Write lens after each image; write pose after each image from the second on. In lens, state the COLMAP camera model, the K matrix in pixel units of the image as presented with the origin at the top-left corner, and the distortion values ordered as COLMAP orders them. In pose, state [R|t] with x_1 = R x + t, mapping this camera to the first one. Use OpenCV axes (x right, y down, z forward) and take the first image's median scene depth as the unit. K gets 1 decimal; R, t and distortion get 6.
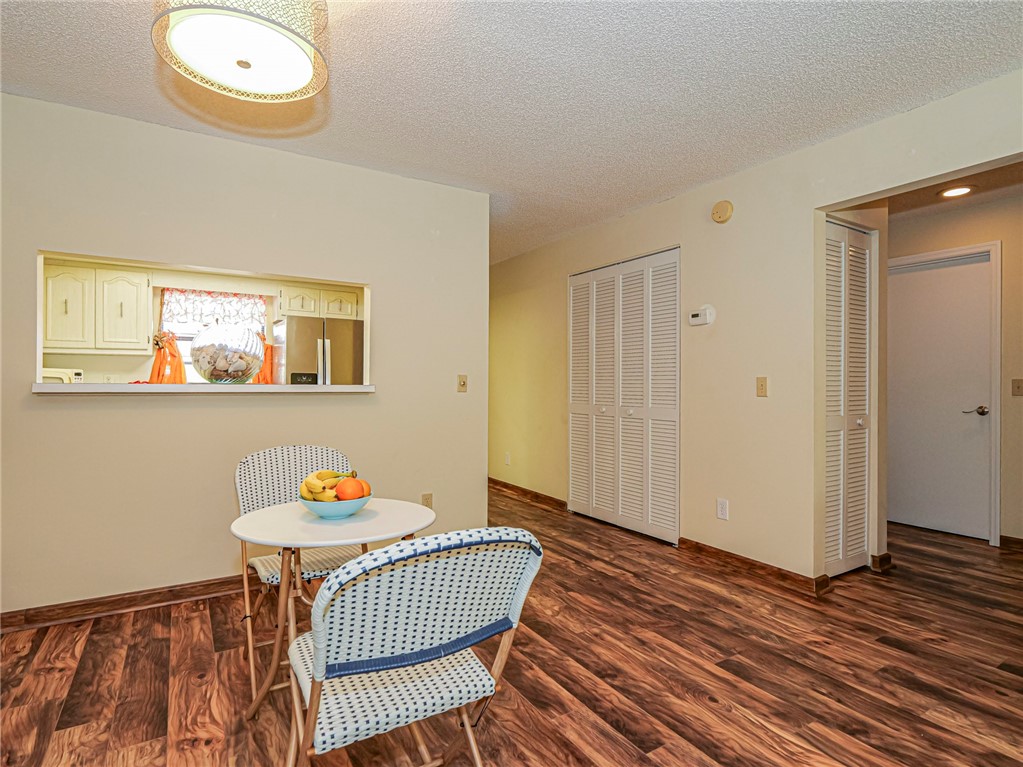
lens RADIAL K [[534.6, 0, 512.3], [0, 534.6, 380.5], [0, 0, 1]] dist [-0.003952, -0.000726]
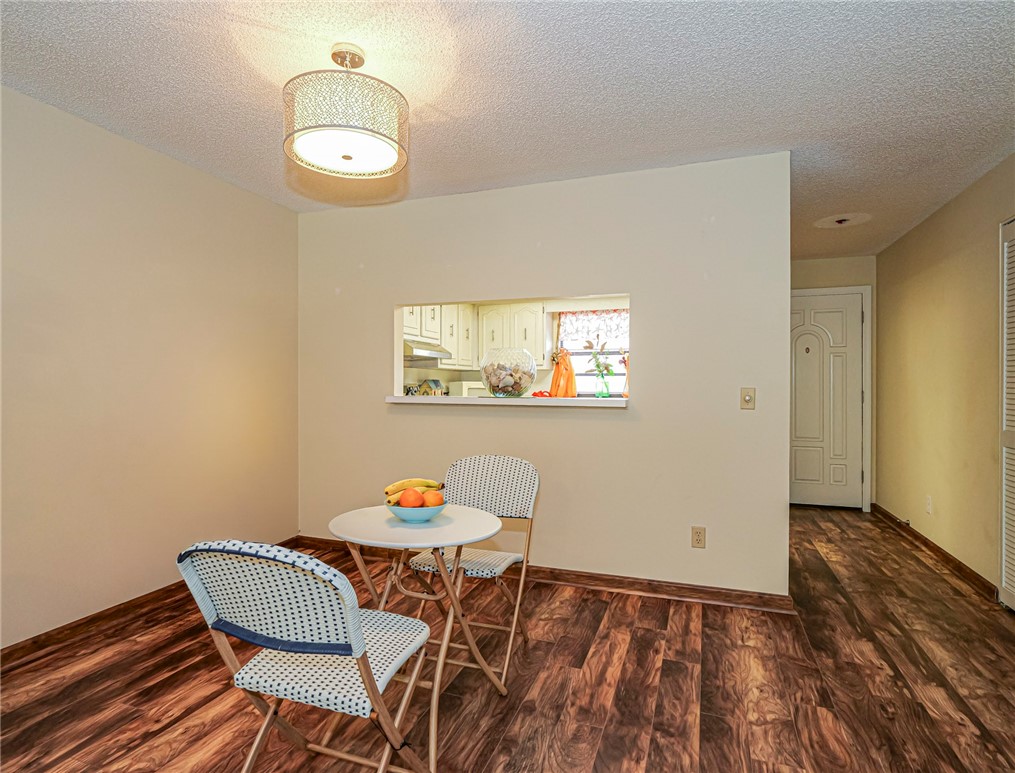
lens RADIAL K [[557.0, 0, 502.7], [0, 557.0, 385.1], [0, 0, 1]] dist [0.002296, 0.002209]
pose [[0.629591, -0.003285, -0.776919, 0.326988], [0.002947, 0.999994, -0.001839, -0.014521], [0.776921, -0.001132, 0.629597, 0.184217]]
